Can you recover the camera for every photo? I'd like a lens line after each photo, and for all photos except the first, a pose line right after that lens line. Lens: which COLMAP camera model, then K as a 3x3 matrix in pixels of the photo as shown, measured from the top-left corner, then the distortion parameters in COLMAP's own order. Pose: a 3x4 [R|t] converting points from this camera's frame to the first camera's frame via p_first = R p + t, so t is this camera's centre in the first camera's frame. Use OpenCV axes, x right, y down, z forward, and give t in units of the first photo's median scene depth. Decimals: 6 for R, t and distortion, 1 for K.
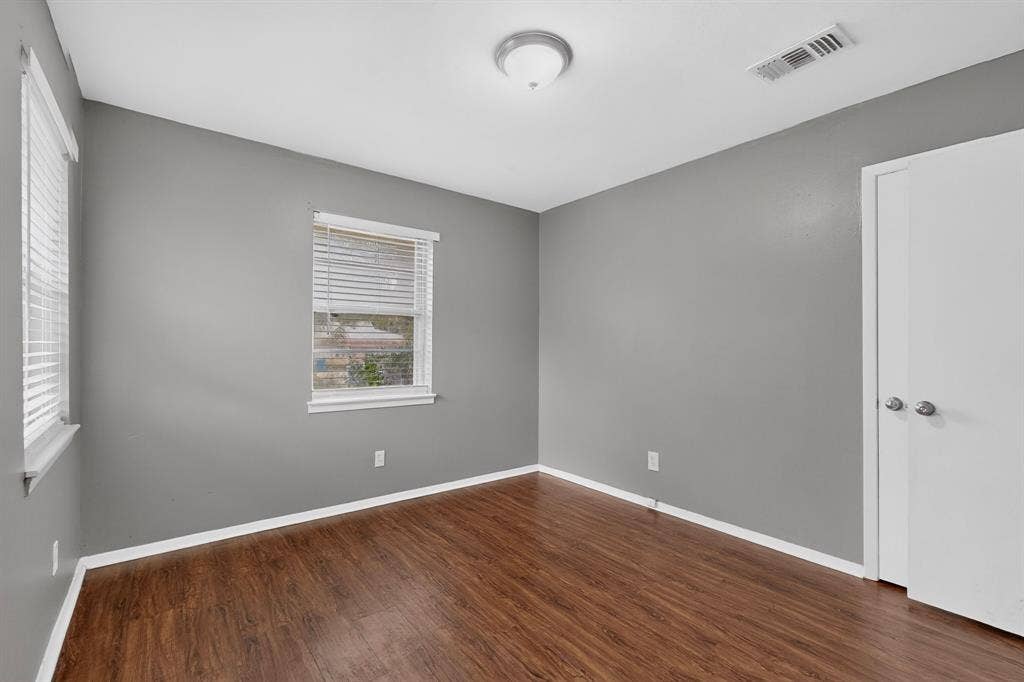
lens RADIAL K [[451.5, 0, 510.3], [0, 451.5, 345.4], [0, 0, 1]] dist [-0.004855, -0.000294]
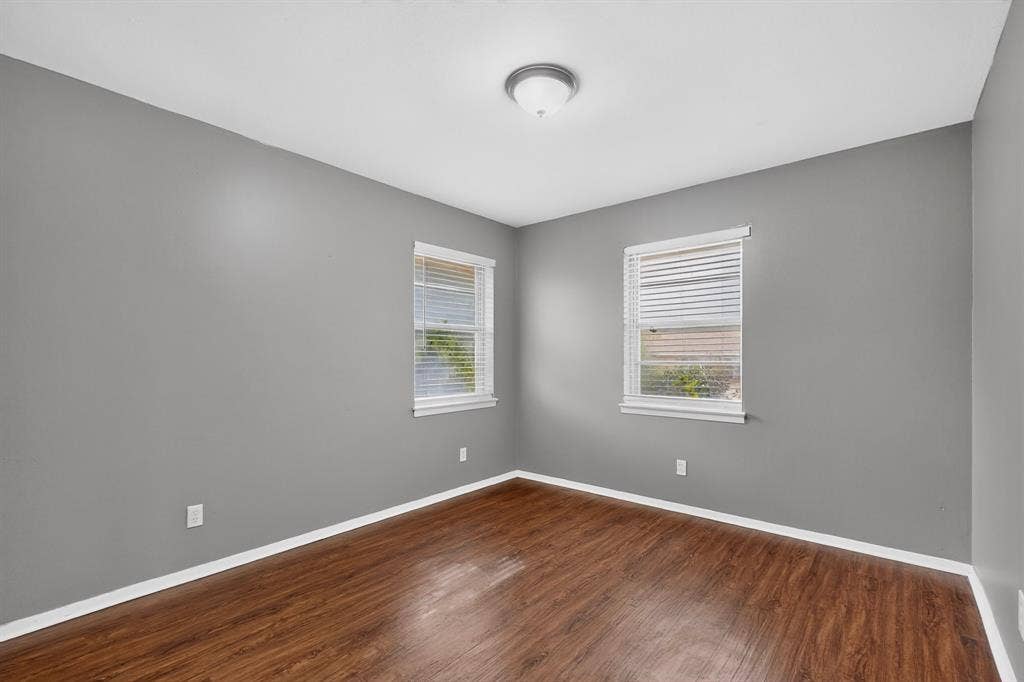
lens RADIAL K [[447.9, 0, 514.6], [0, 447.9, 363.5], [0, 0, 1]] dist [0.000999, 0.000136]
pose [[0.202154, 0.000414, -0.979354, 0.703202], [0.003535, 0.999993, 0.001152, 0.013168], [0.979347, -0.003695, 0.202151, 0.472701]]
